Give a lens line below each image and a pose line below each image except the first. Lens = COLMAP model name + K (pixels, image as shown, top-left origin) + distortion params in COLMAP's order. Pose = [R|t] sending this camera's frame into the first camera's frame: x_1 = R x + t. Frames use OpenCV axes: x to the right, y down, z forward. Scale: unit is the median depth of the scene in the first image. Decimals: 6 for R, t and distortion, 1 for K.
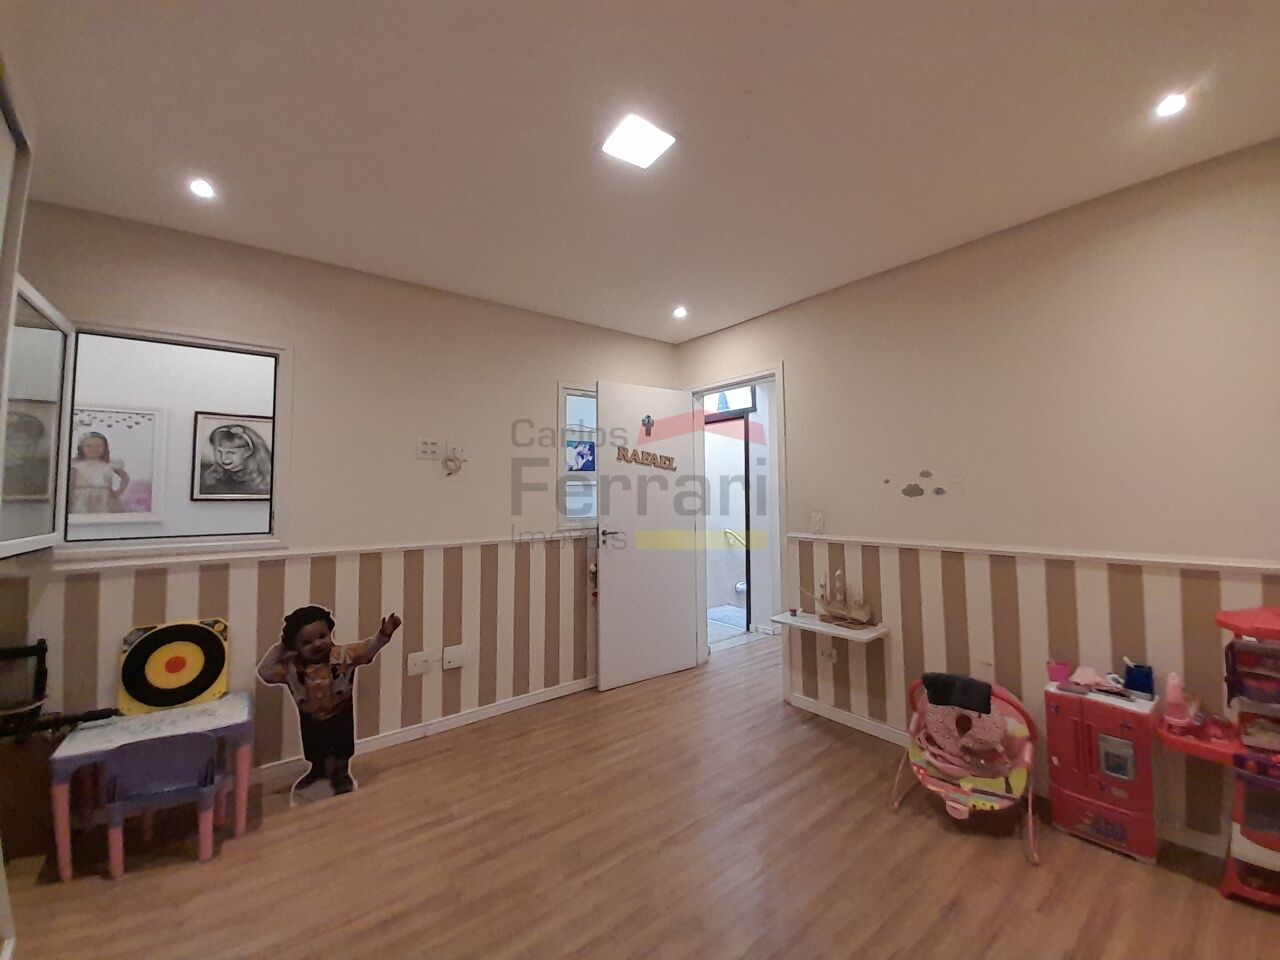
lens RADIAL K [[507.4, 0, 644.0], [0, 507.4, 473.1], [0, 0, 1]] dist [0.000589, 0.000029]
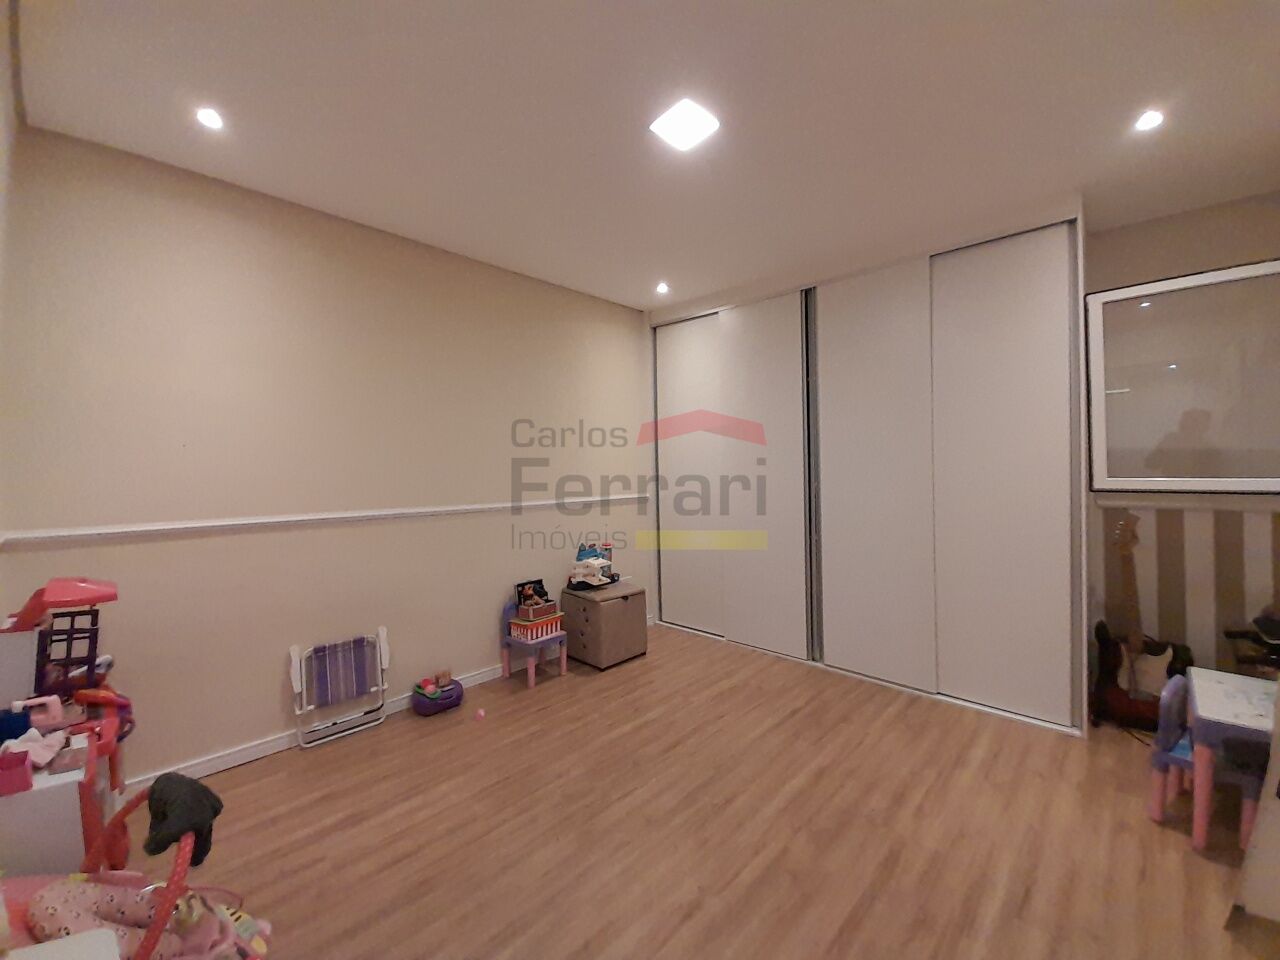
lens RADIAL K [[507.4, 0, 644.0], [0, 507.4, 473.1], [0, 0, 1]] dist [0.000589, 0.000029]
pose [[-0.991802, 0.025804, -0.125151, 0.219661], [0.030326, 0.998949, -0.034361, 0.110002], [0.124133, -0.037875, -0.991542, 1.946656]]
